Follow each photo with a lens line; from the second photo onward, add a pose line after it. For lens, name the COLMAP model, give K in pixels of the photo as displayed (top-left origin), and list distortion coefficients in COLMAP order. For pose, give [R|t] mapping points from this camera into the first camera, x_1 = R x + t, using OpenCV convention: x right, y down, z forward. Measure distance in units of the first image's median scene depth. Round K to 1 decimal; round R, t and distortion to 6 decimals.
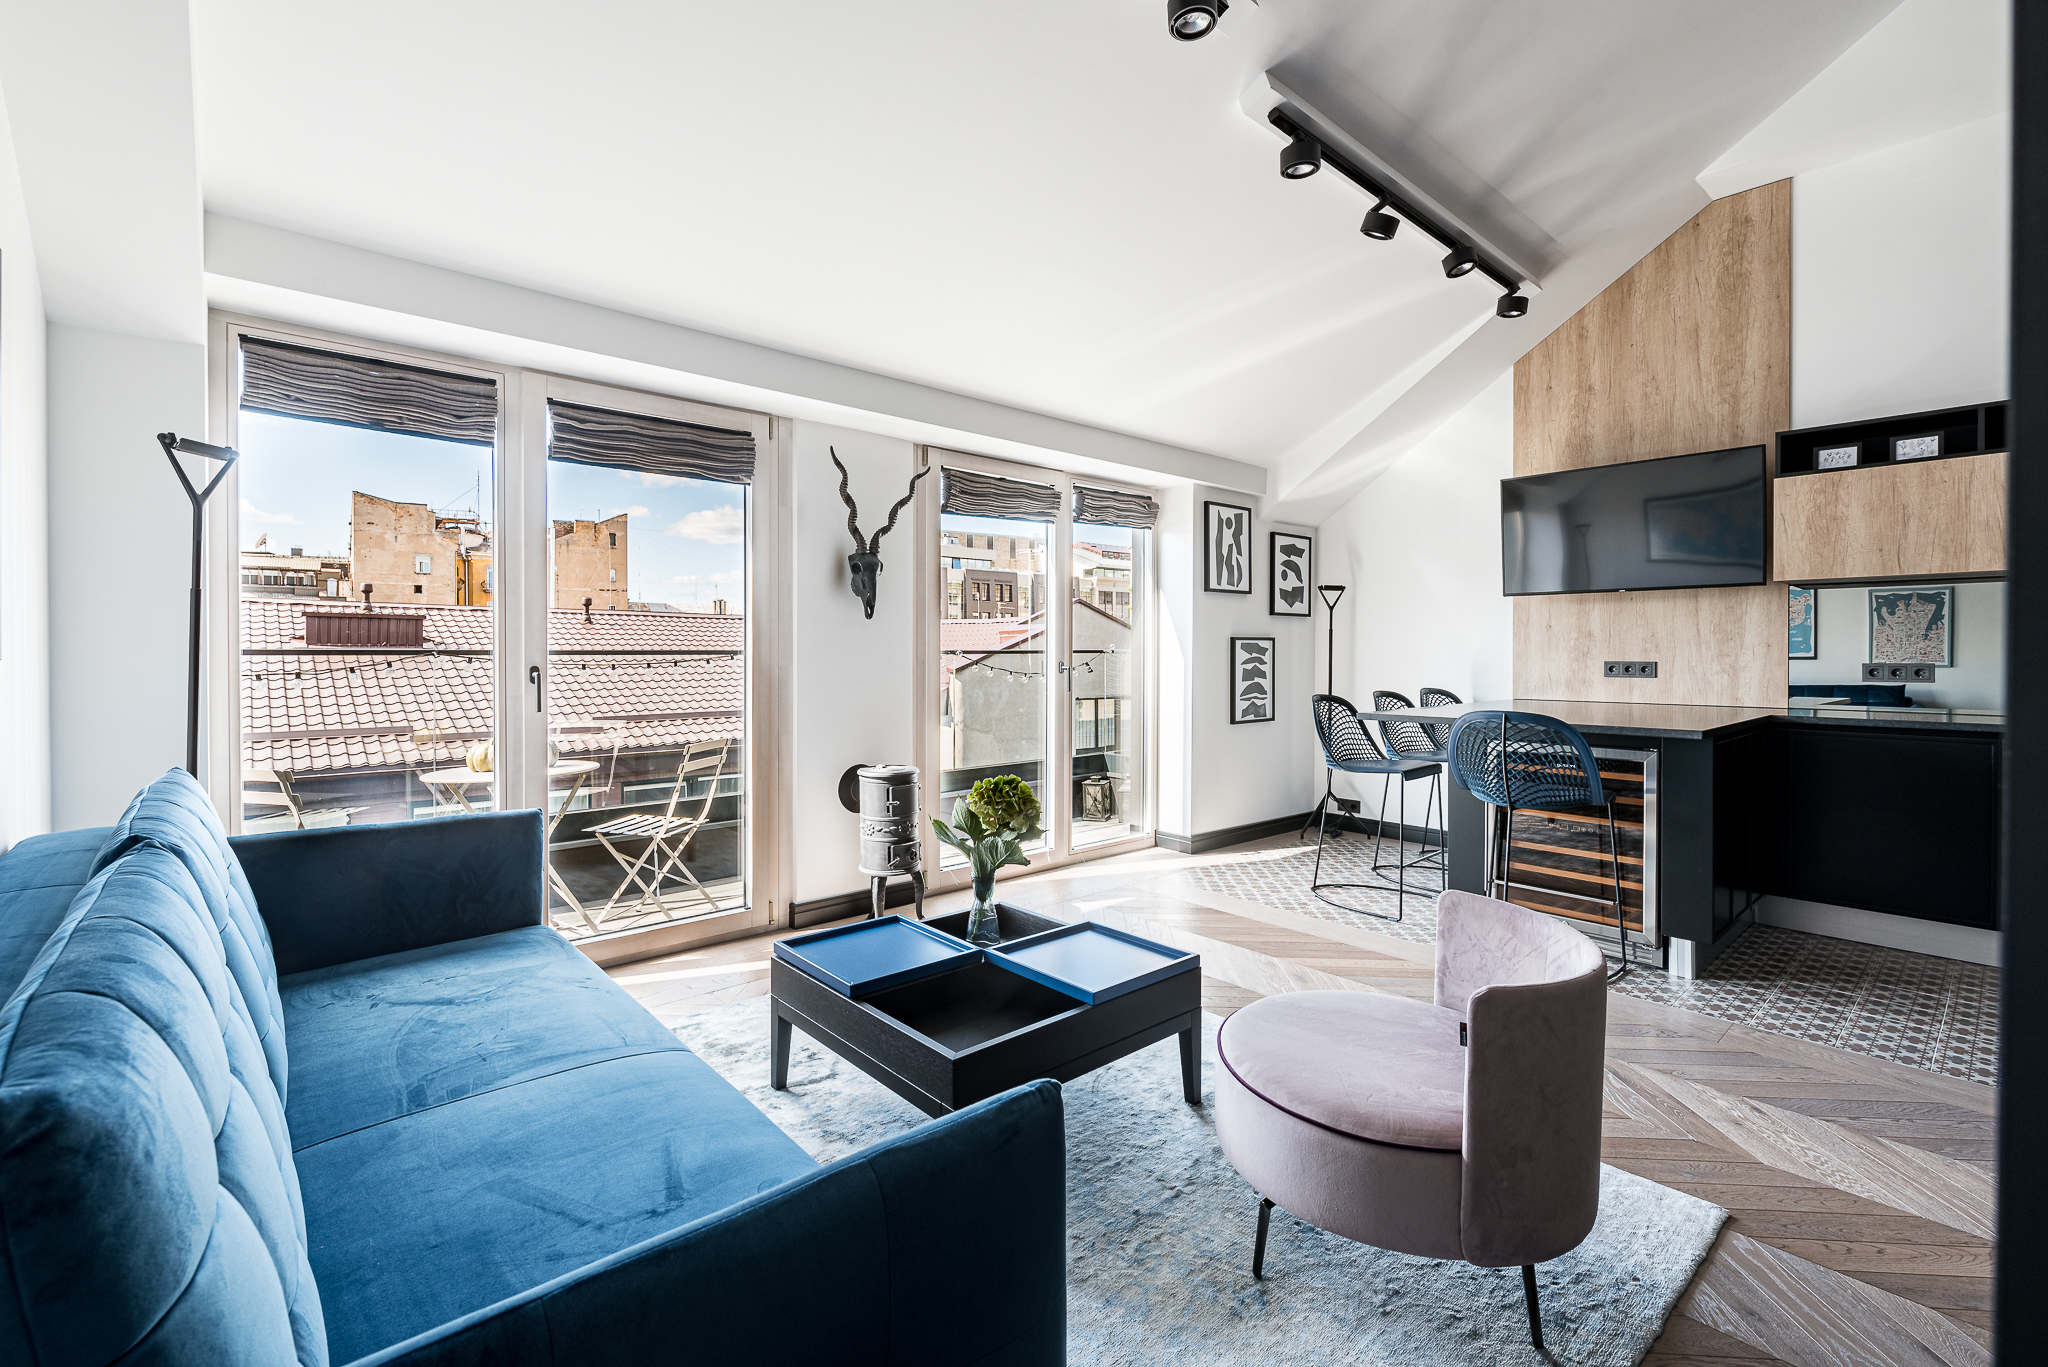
lens RADIAL K [[887.2, 0, 995.3], [0, 887.2, 663.1], [0, 0, 1]] dist [-0.002330, -0.000733]
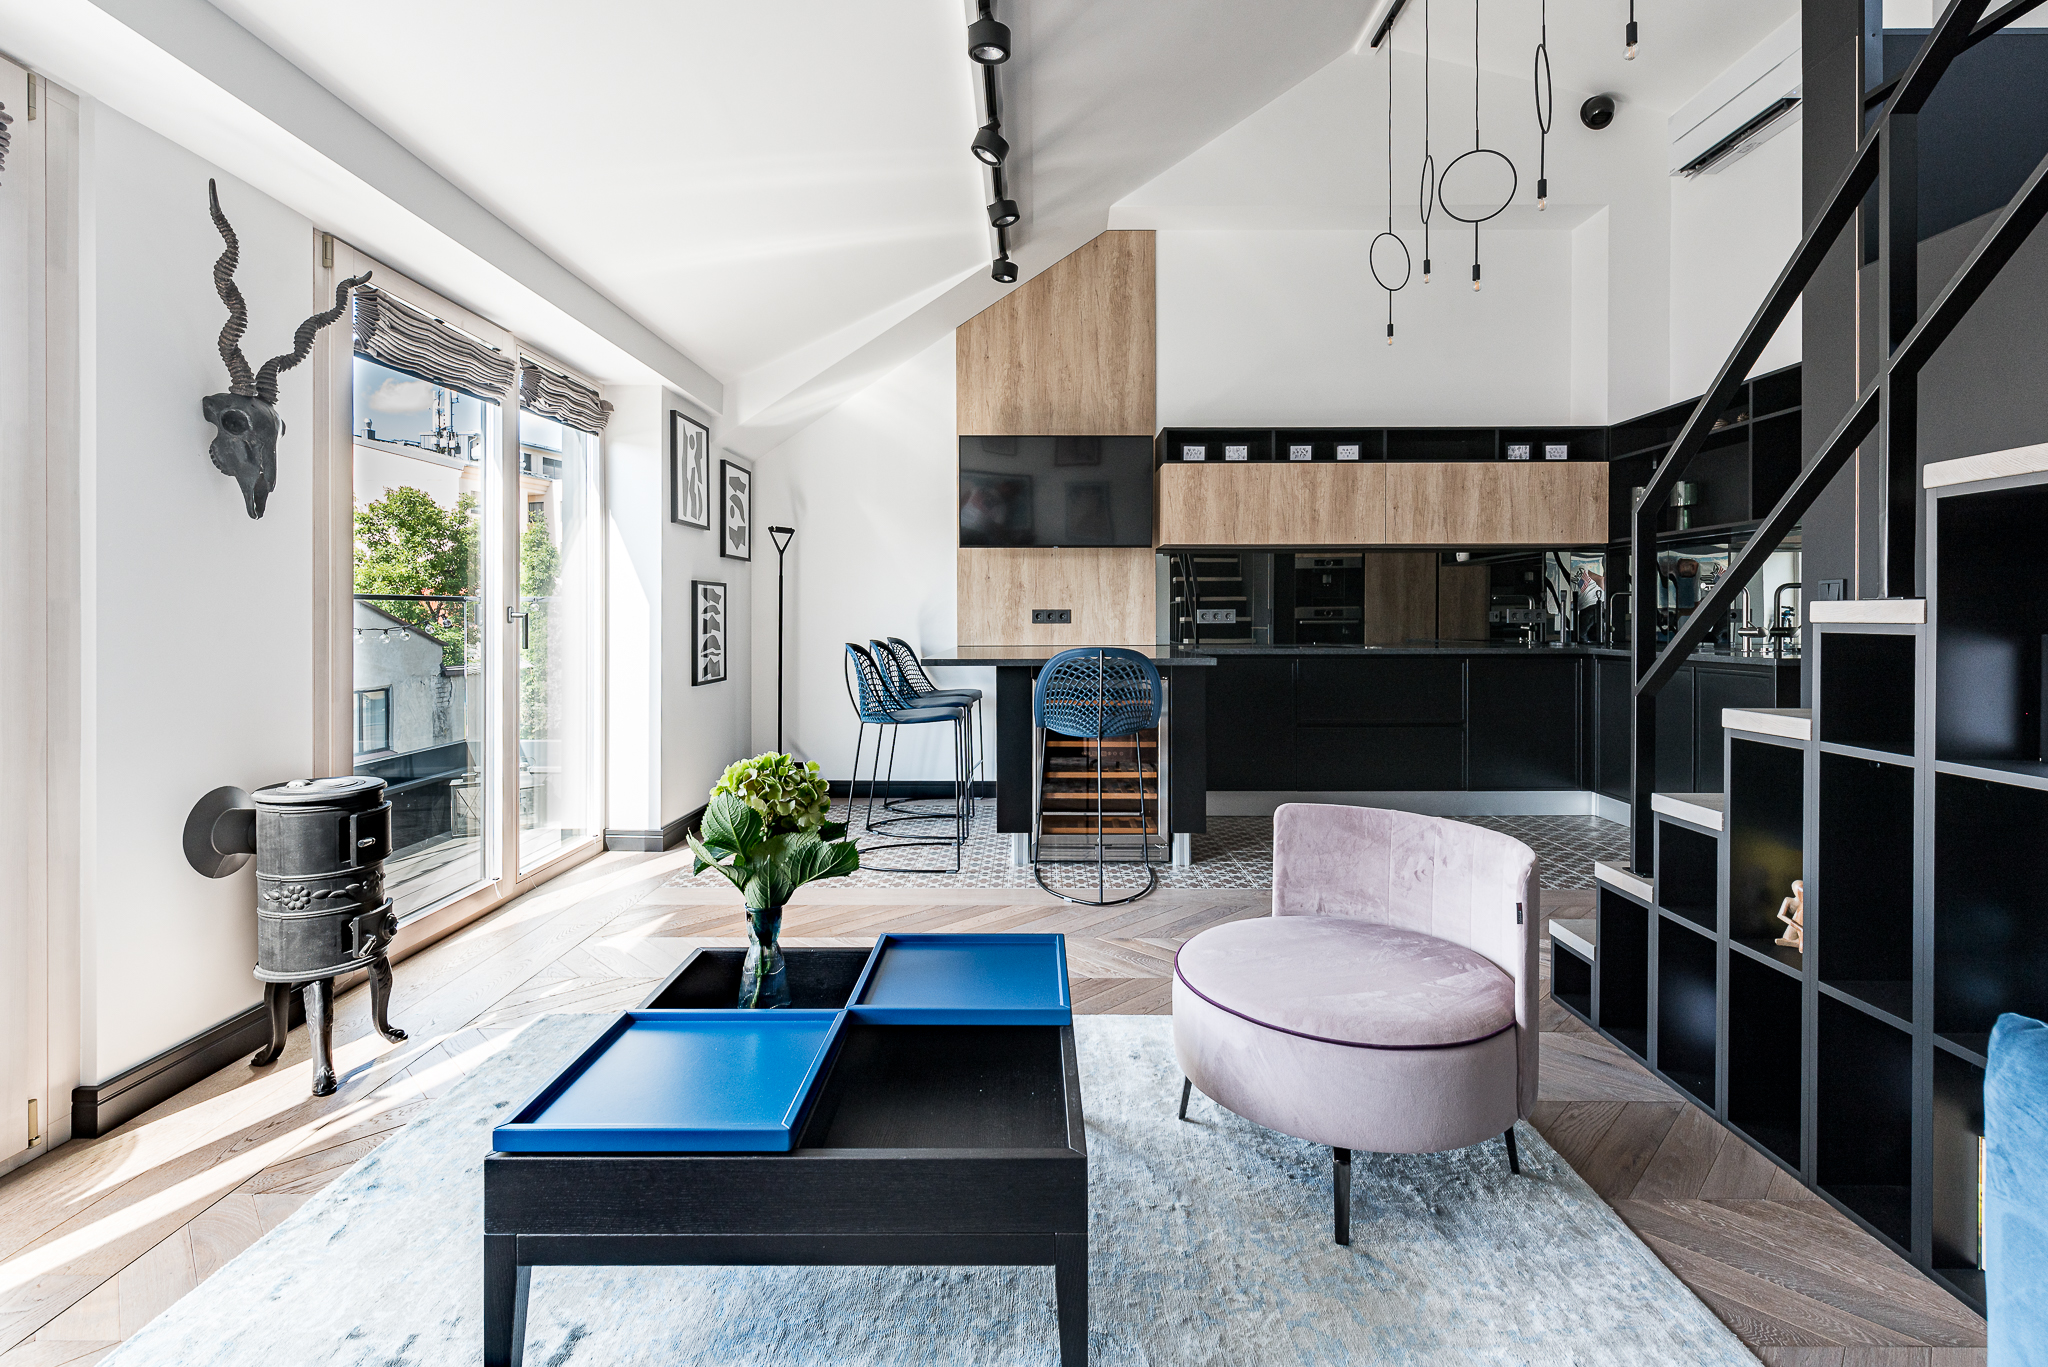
lens RADIAL K [[951.3, 0, 1035.7], [0, 951.3, 621.1], [0, 0, 1]] dist [-0.002469, -0.000478]
pose [[0.652945, -0.002918, 0.757400, -0.221288], [0.009289, 0.999948, -0.004155, 0.017300], [-0.757348, 0.009748, 0.652938, 0.205367]]
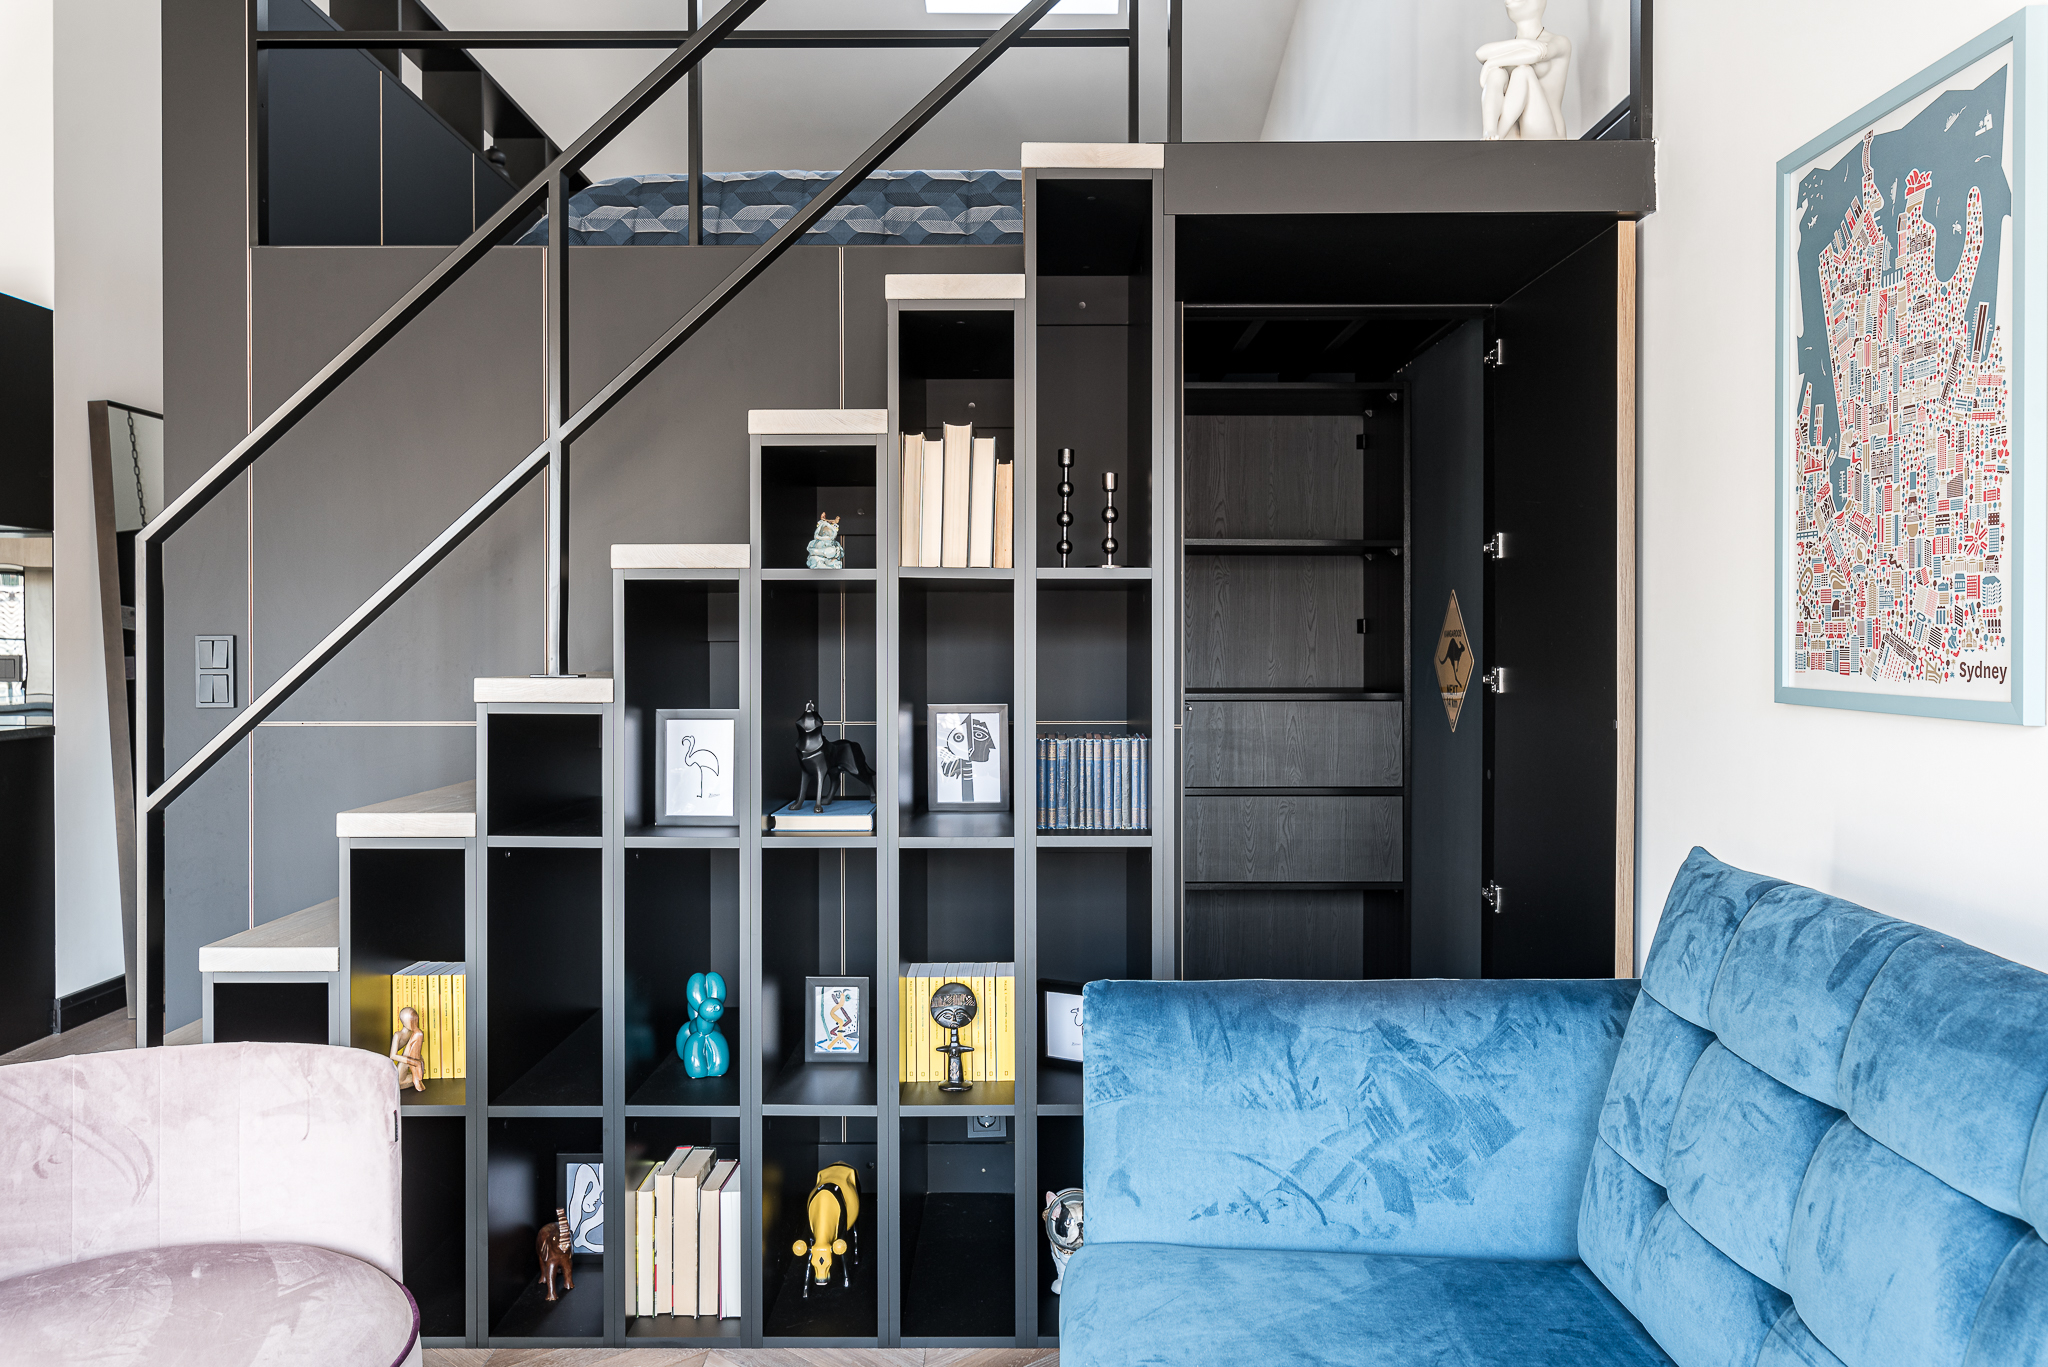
lens RADIAL K [[1576.2, 0, 977.3], [0, 1576.2, 649.2], [0, 0, 1]] dist [0.000337, 0.001318]
pose [[-0.755357, -0.005740, 0.655289, -0.225786], [0.005940, 0.999861, 0.015605, -0.006549], [-0.655287, 0.015680, -0.755217, 0.516006]]
